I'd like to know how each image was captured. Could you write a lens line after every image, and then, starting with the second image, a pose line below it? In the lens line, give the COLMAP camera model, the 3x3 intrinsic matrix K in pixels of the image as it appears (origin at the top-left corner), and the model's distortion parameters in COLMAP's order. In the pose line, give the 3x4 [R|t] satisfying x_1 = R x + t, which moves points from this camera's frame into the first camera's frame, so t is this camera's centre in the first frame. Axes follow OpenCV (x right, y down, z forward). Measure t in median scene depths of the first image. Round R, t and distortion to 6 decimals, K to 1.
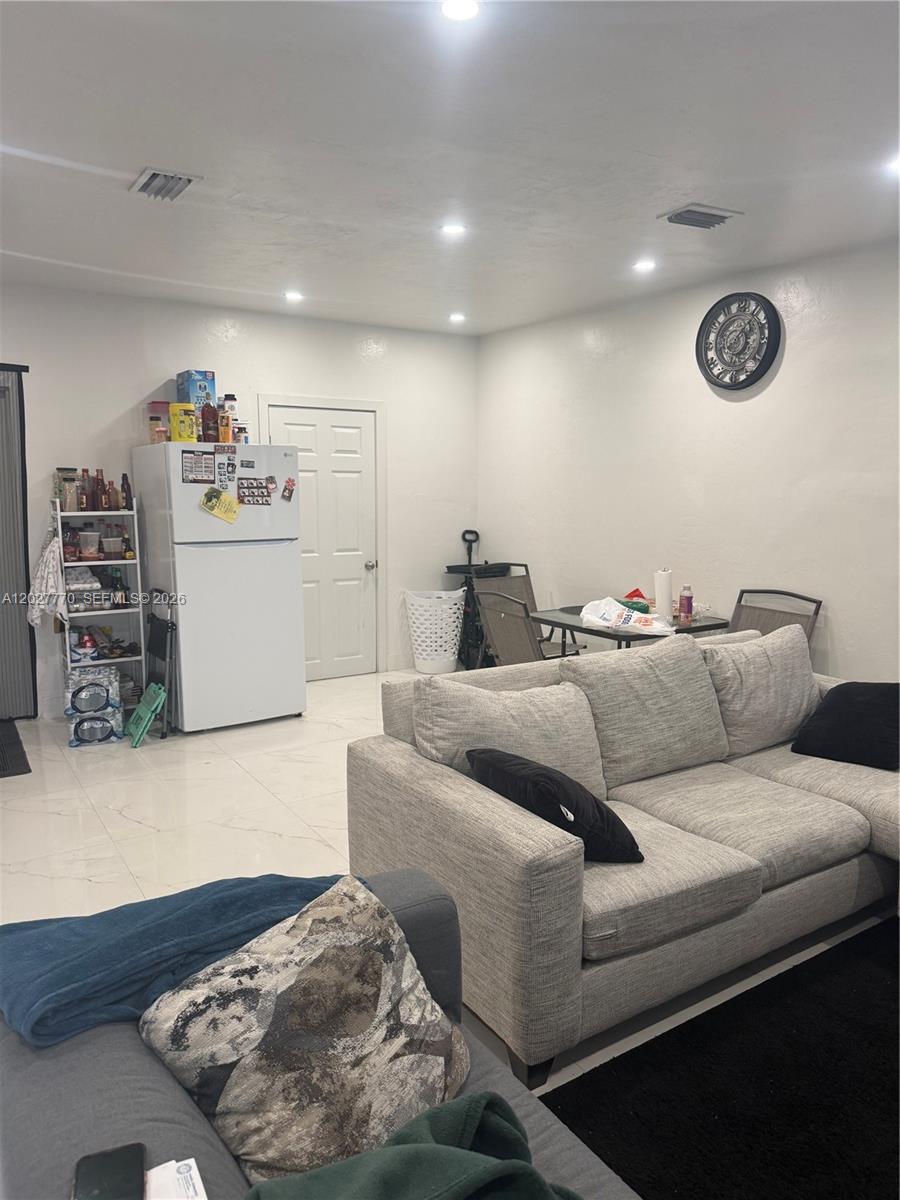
lens RADIAL K [[830.7, 0, 449.4], [0, 830.7, 609.0], [0, 0, 1]] dist [0.114498, -0.164722]
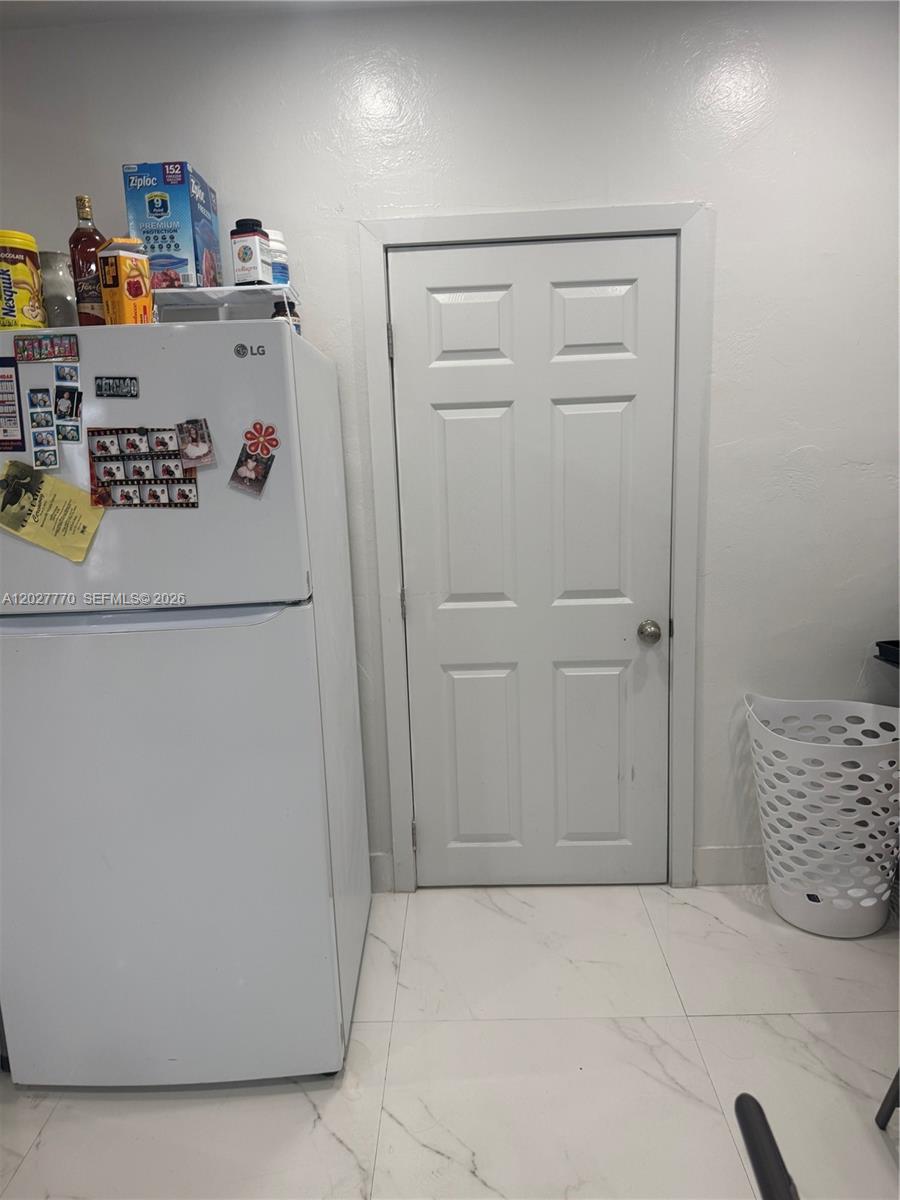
lens RADIAL K [[830.7, 0, 449.4], [0, 830.7, 609.0], [0, 0, 1]] dist [0.114498, -0.164722]
pose [[0.826600, 0.069111, -0.558531, 0.062624], [-0.038373, 0.997043, 0.066582, -0.110518], [0.561480, -0.033604, 0.826807, 0.781953]]
